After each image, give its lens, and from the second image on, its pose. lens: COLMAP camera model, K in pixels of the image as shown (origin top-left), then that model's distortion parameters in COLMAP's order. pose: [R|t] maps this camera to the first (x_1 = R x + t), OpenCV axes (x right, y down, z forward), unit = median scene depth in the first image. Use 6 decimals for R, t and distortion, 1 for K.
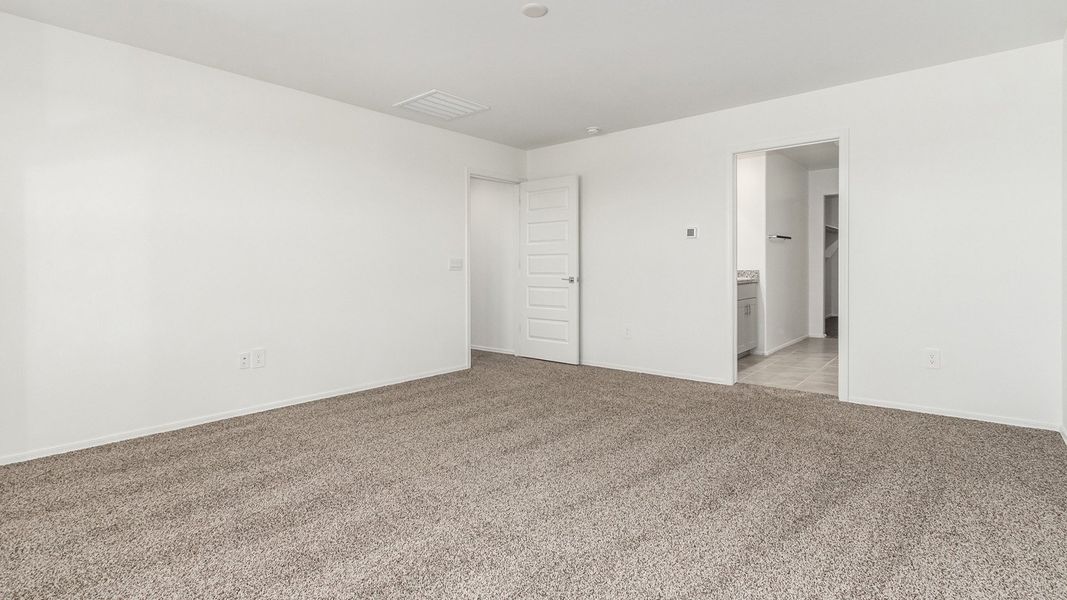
lens RADIAL K [[503.8, 0, 535.2], [0, 503.8, 272.4], [0, 0, 1]] dist [0.003641, 0.000577]
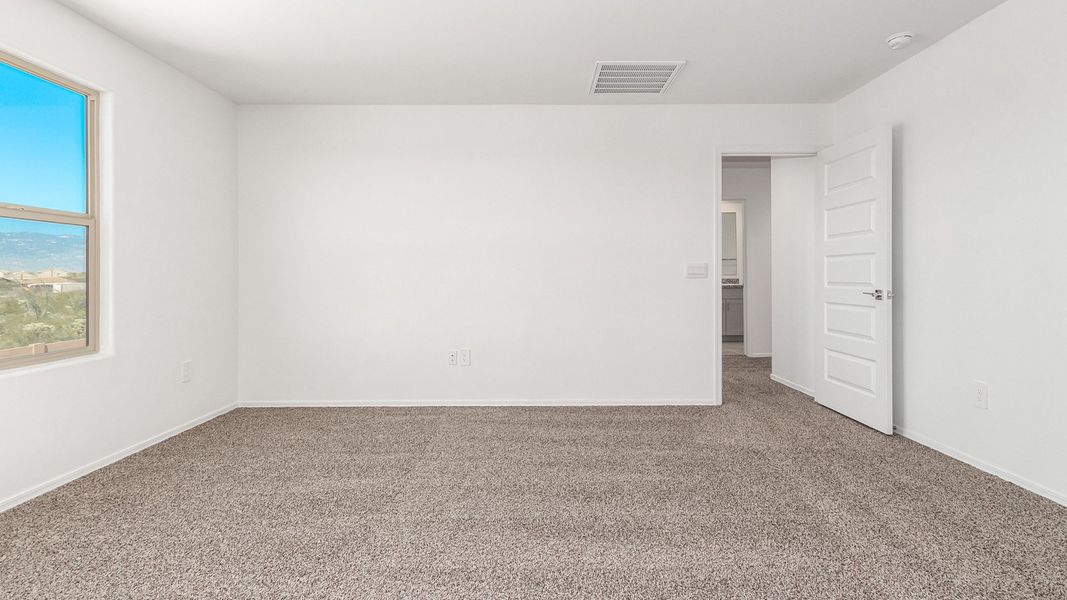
lens RADIAL K [[503.8, 0, 535.2], [0, 503.8, 272.4], [0, 0, 1]] dist [0.003641, 0.000577]
pose [[0.653610, -0.000985, -0.756831, 0.266499], [-0.008435, 0.999928, -0.008586, -0.003988], [0.756785, 0.011995, 0.653554, 0.276133]]
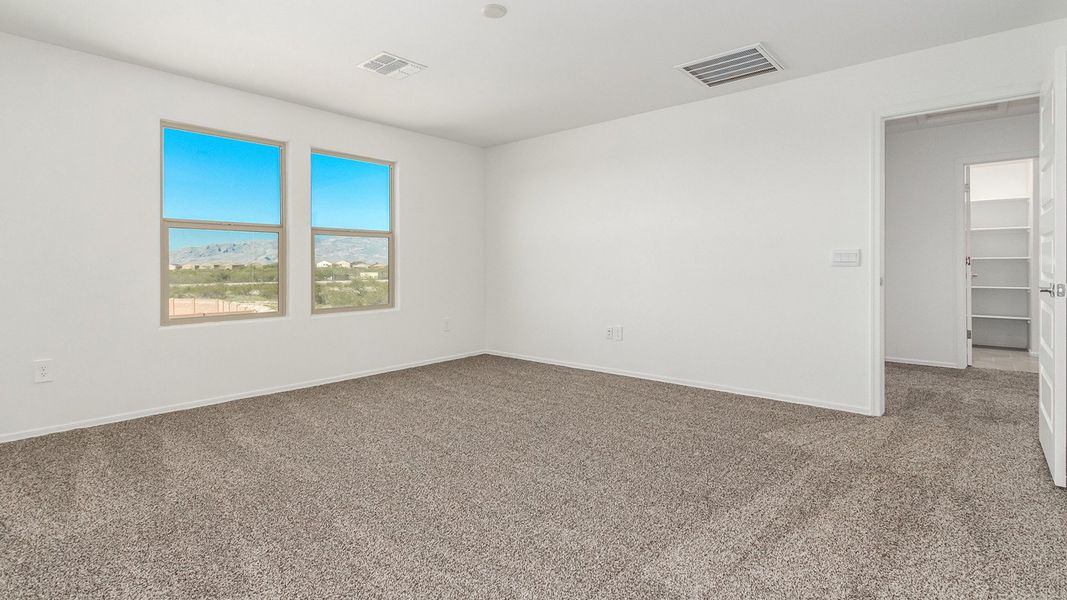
lens RADIAL K [[503.8, 0, 535.2], [0, 503.8, 272.4], [0, 0, 1]] dist [0.003641, 0.000577]
pose [[-0.010672, 0.021204, -0.999718, 0.522415], [-0.004379, 0.999765, 0.021251, -0.008912], [0.999933, 0.004604, -0.010576, 0.556618]]
